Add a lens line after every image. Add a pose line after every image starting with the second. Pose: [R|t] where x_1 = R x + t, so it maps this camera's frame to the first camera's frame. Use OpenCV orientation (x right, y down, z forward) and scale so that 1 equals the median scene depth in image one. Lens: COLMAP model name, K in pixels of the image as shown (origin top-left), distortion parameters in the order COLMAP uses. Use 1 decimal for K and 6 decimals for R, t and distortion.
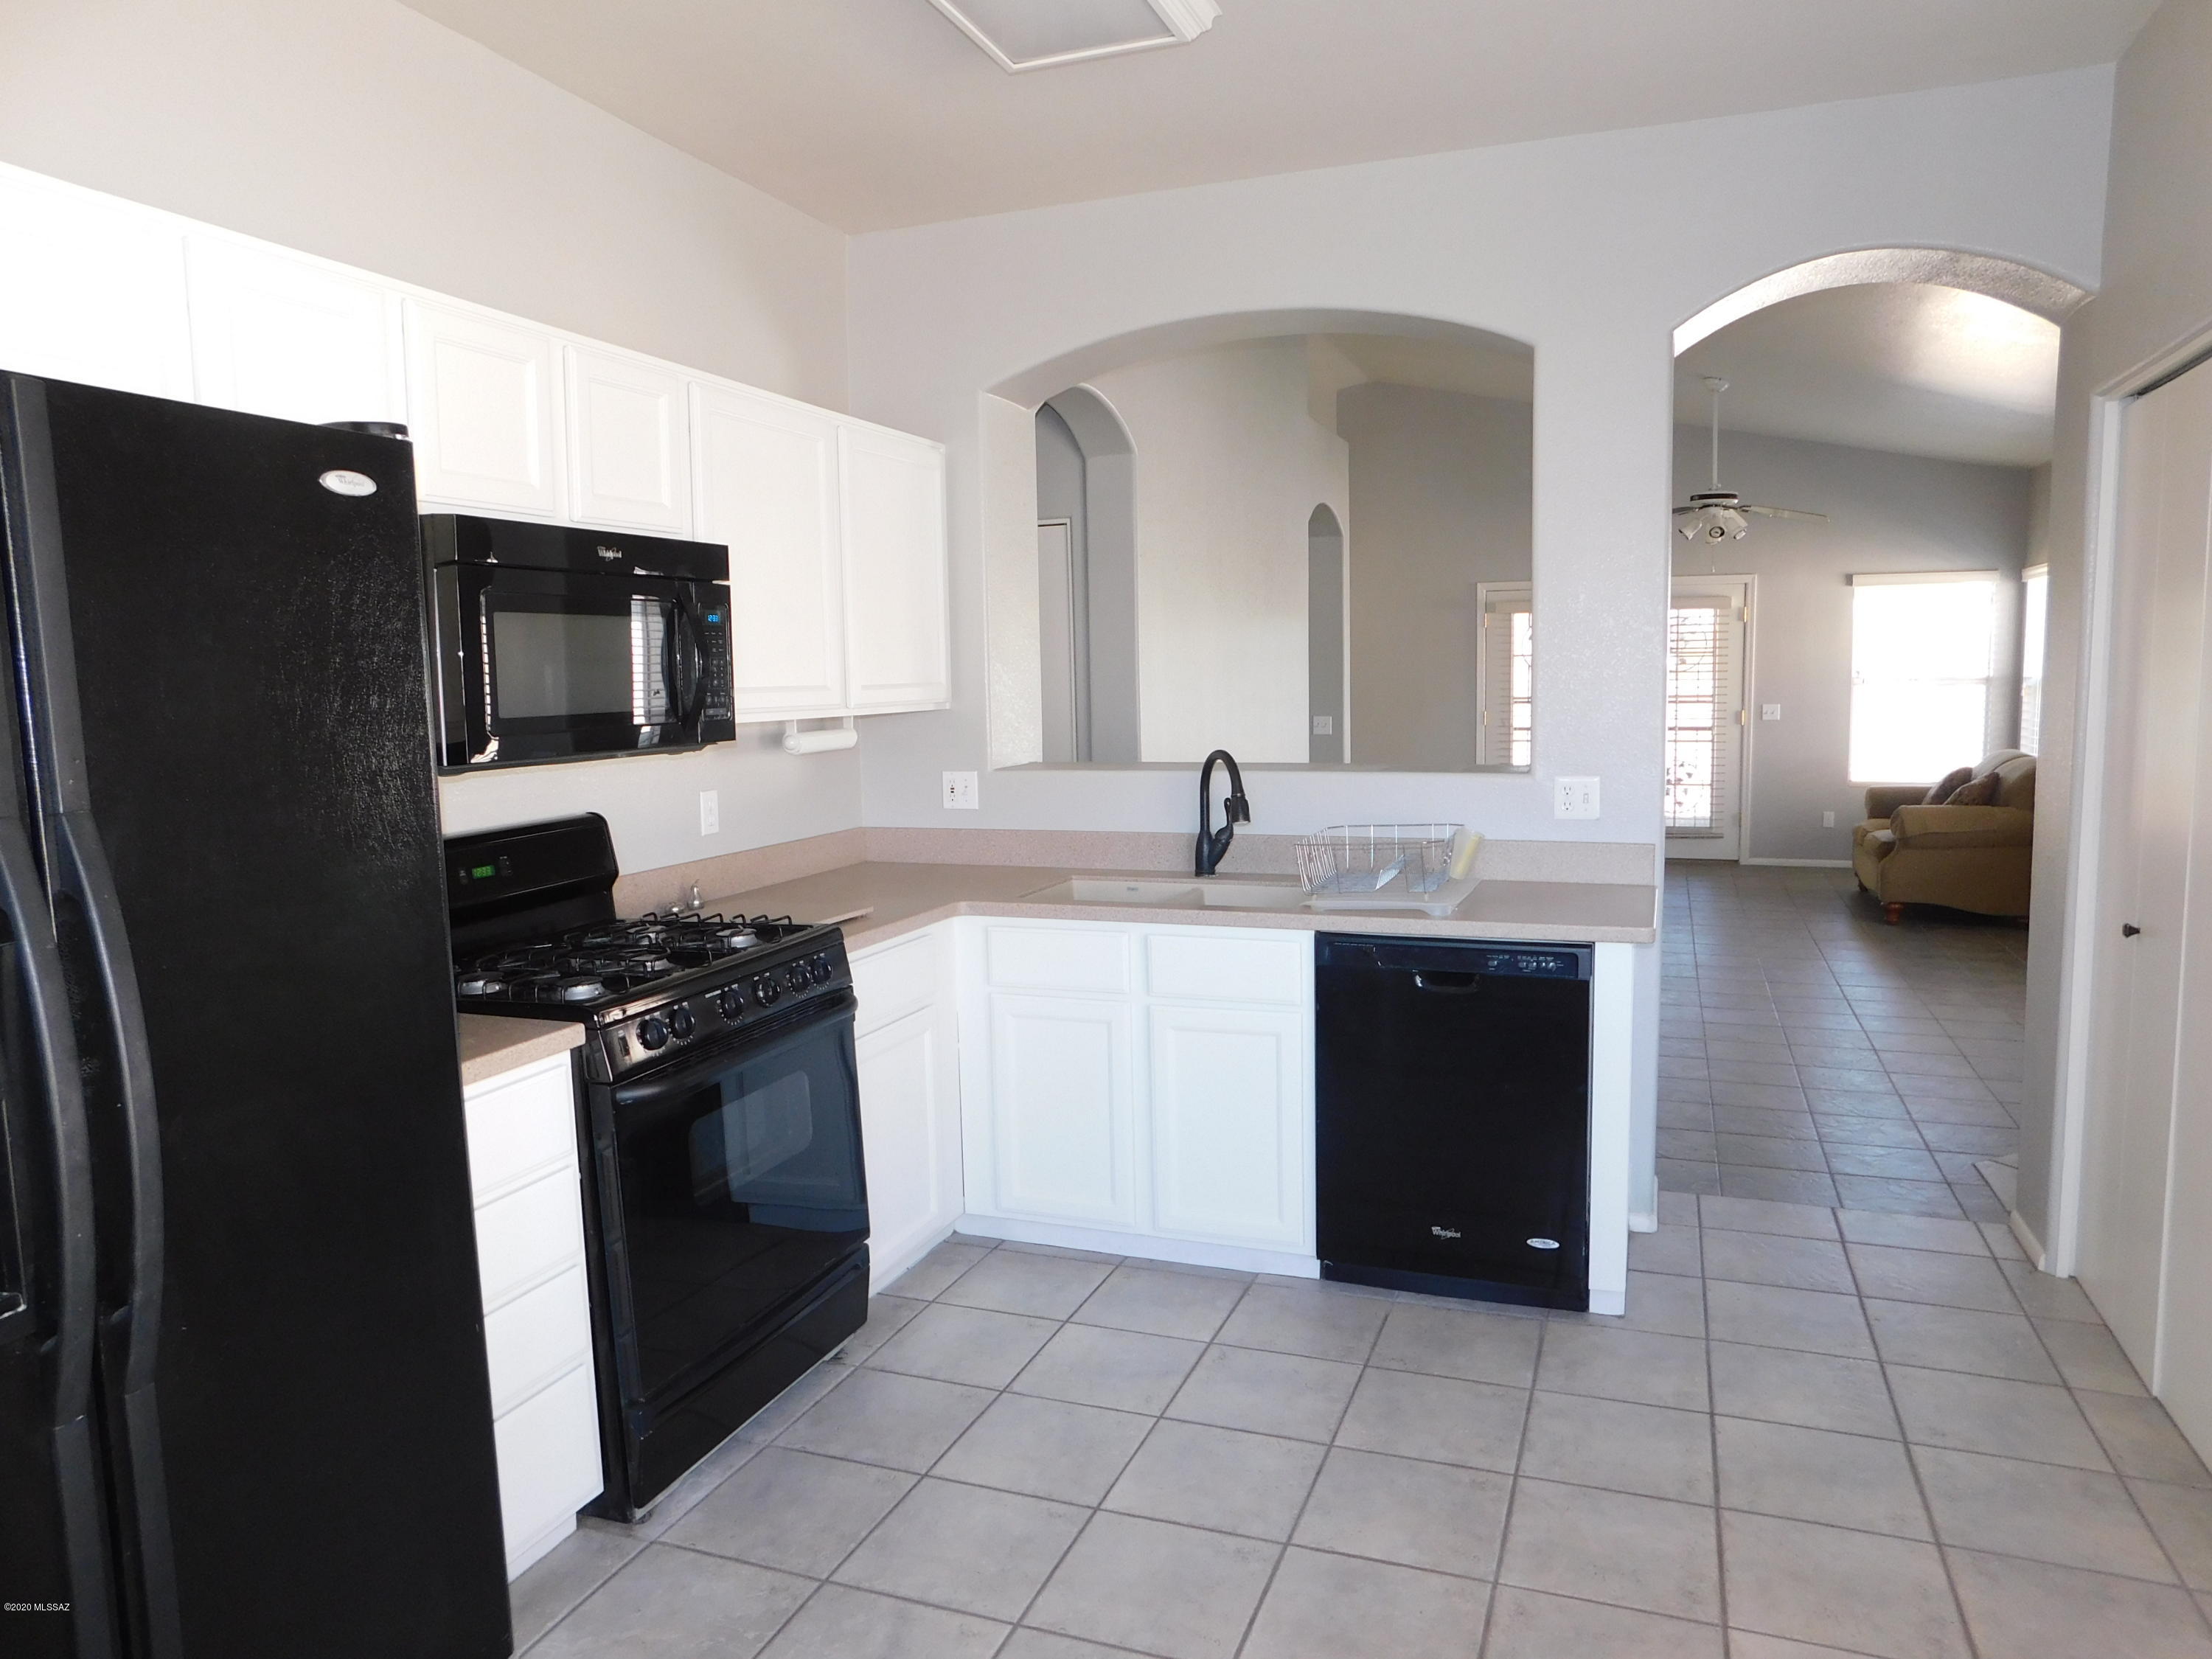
lens RADIAL K [[1462.4, 0, 1122.6], [0, 1462.4, 825.8], [0, 0, 1]] dist [-0.059737, 0.042416]
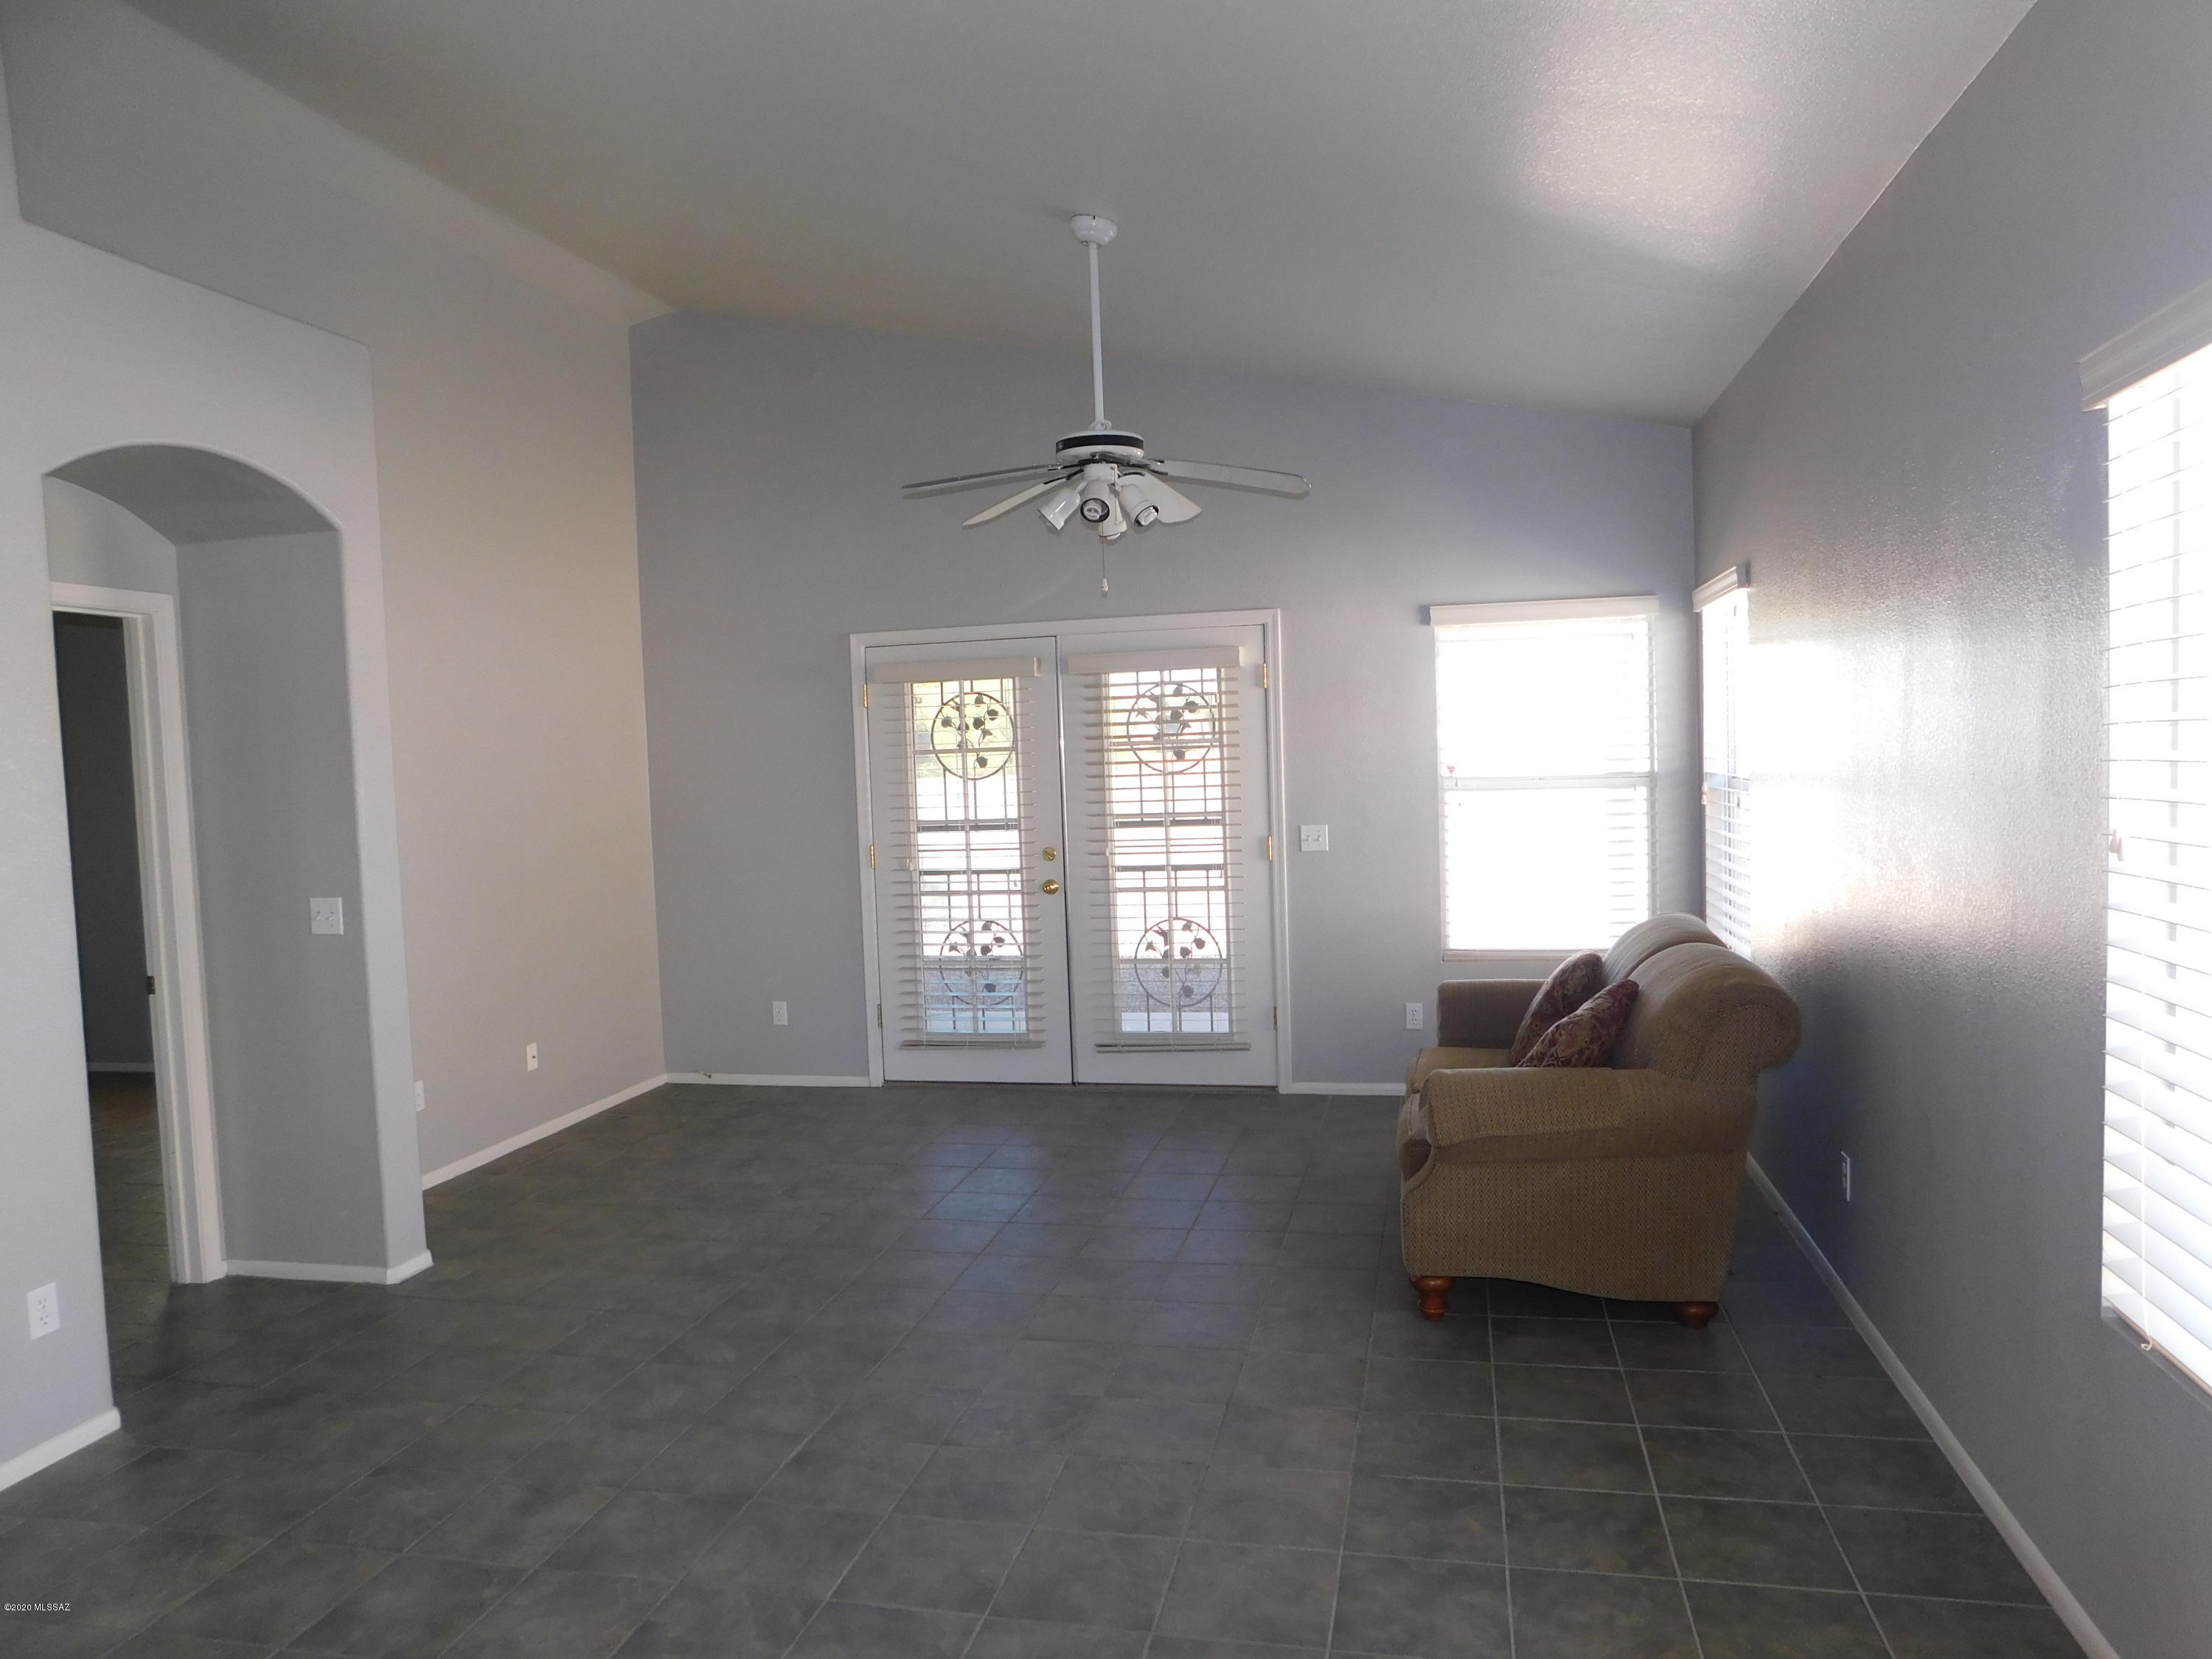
lens RADIAL K [[1462.4, 0, 1122.6], [0, 1462.4, 825.8], [0, 0, 1]] dist [-0.059737, 0.042416]
pose [[0.990848, -0.023696, 0.132884, 0.289989], [0.031473, 0.997893, -0.056737, -0.052139], [-0.131260, 0.060400, 0.989506, 0.415212]]
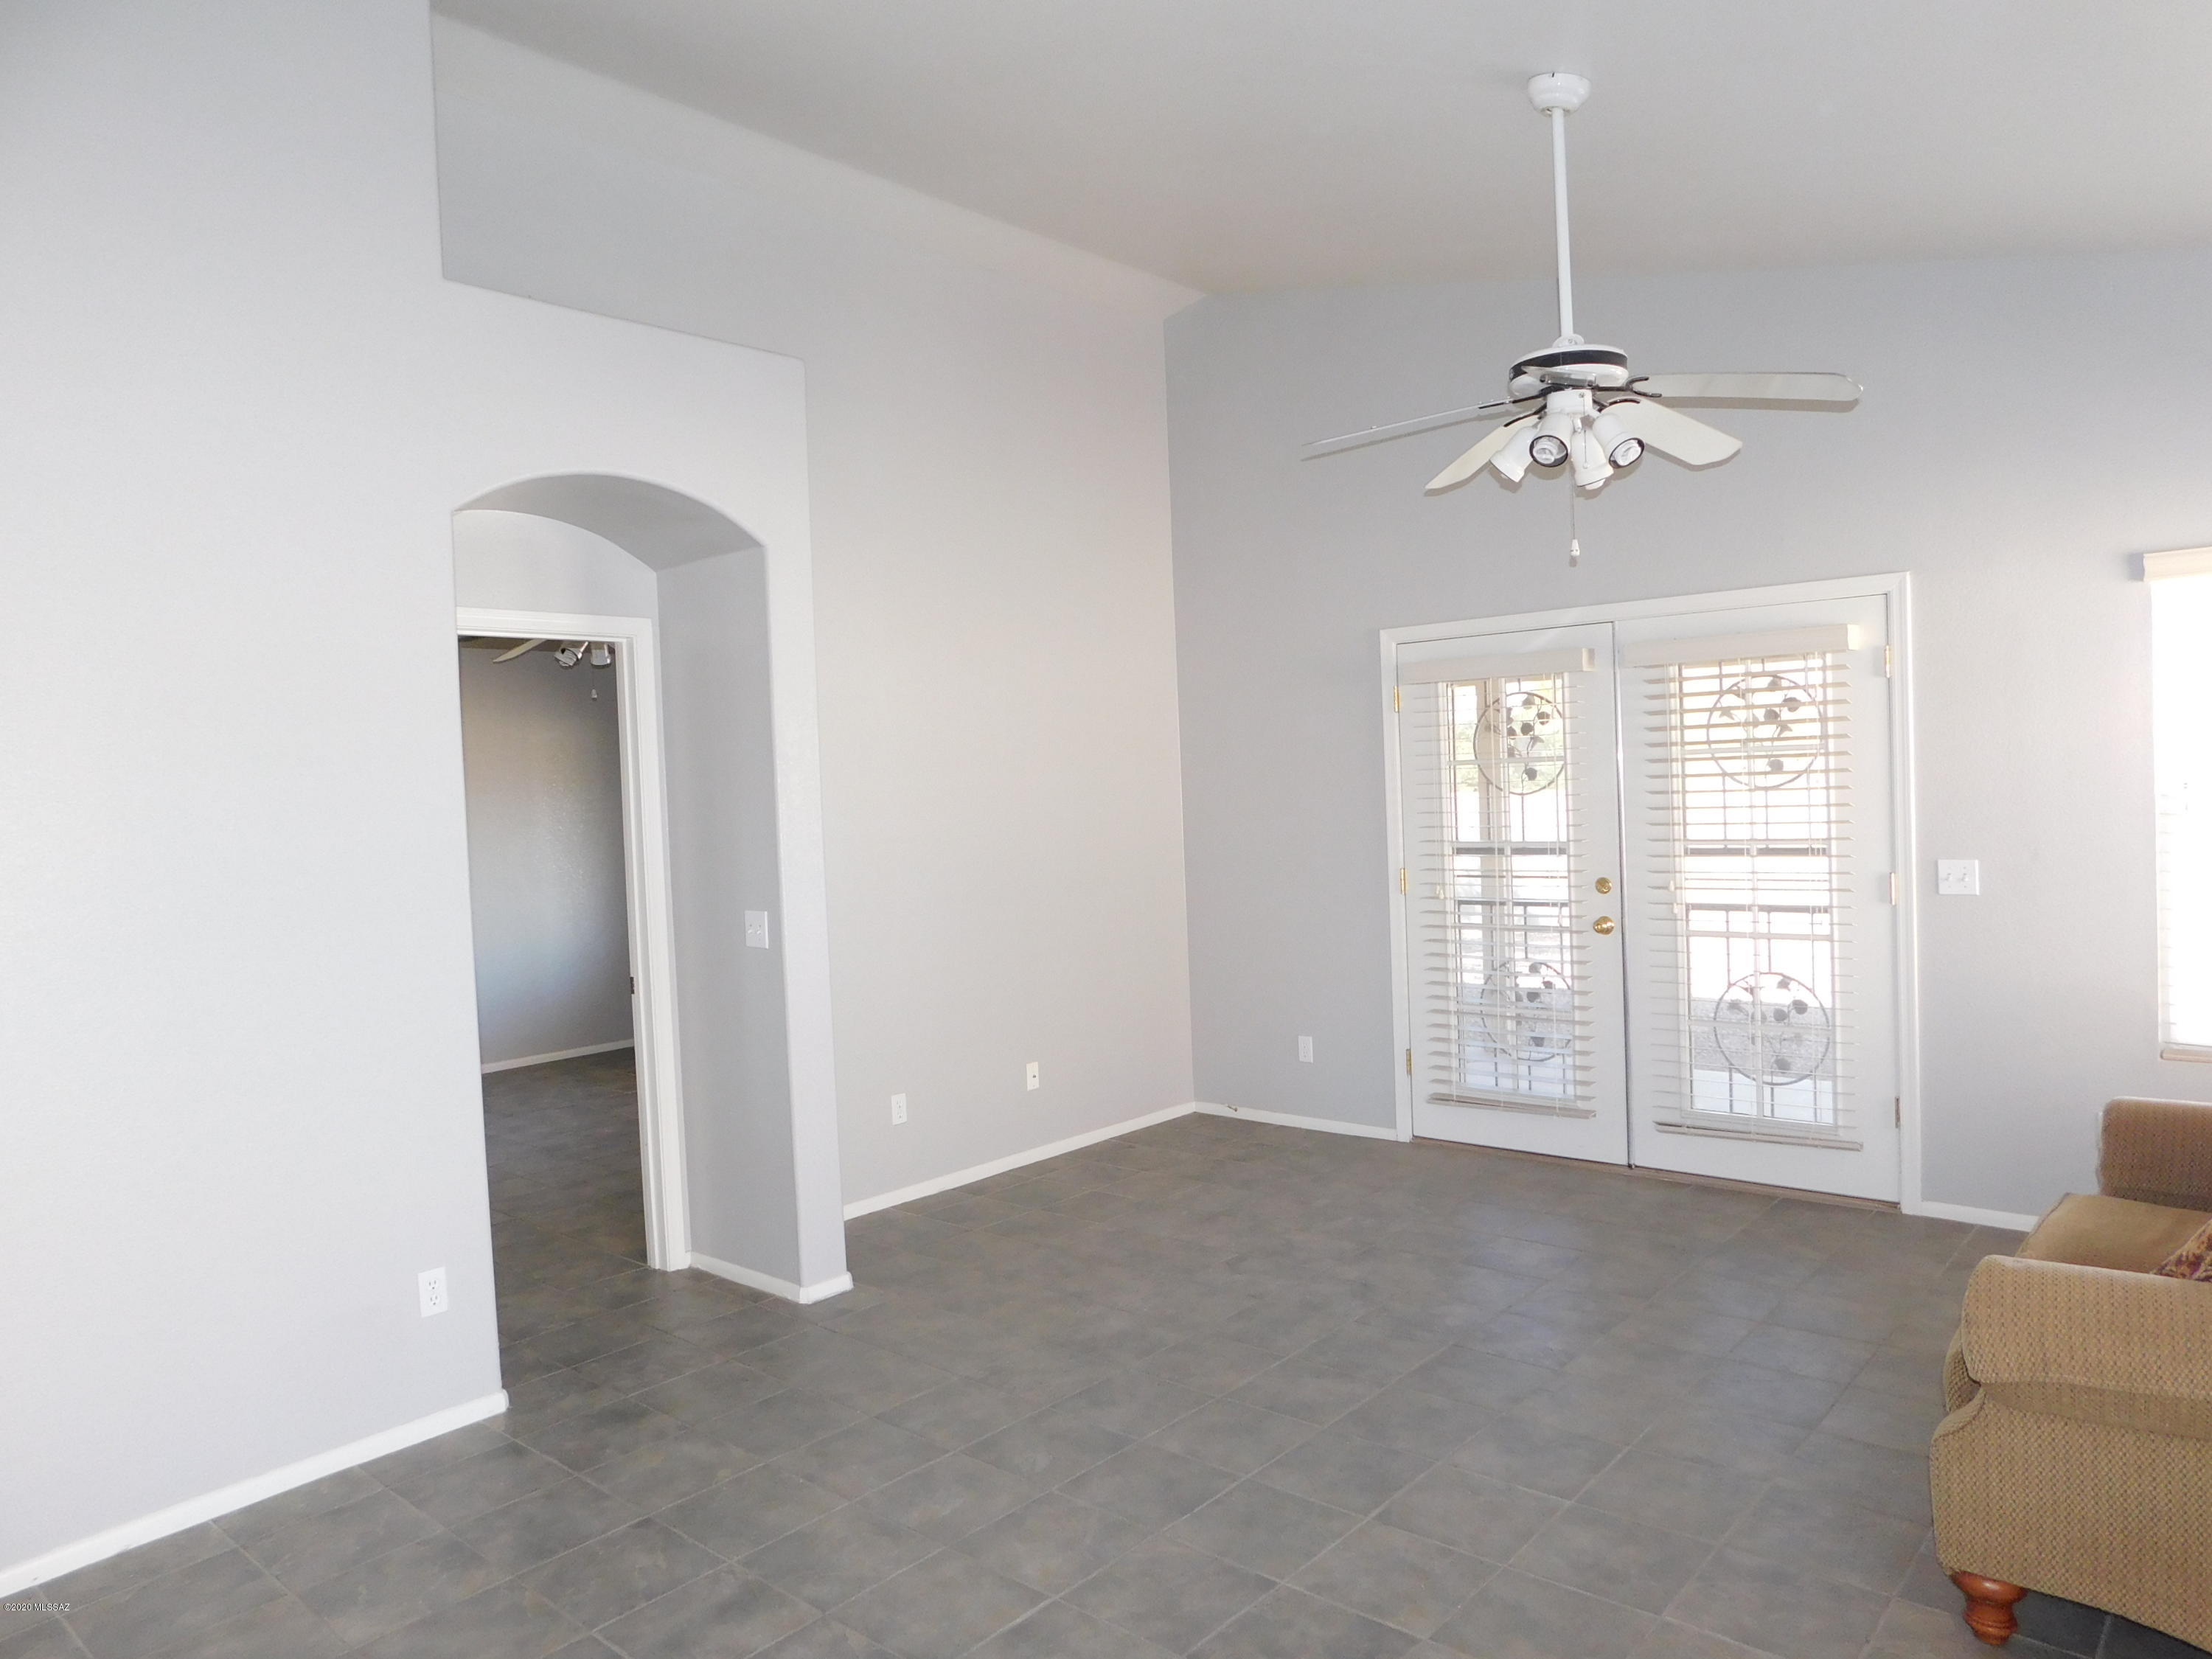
lens RADIAL K [[1462.4, 0, 1122.6], [0, 1462.4, 825.8], [0, 0, 1]] dist [-0.059737, 0.042416]
pose [[0.935013, -0.006391, -0.354557, 0.365094], [-0.017828, 0.997726, -0.065001, -0.061171], [0.354166, 0.067097, 0.932772, 0.497501]]
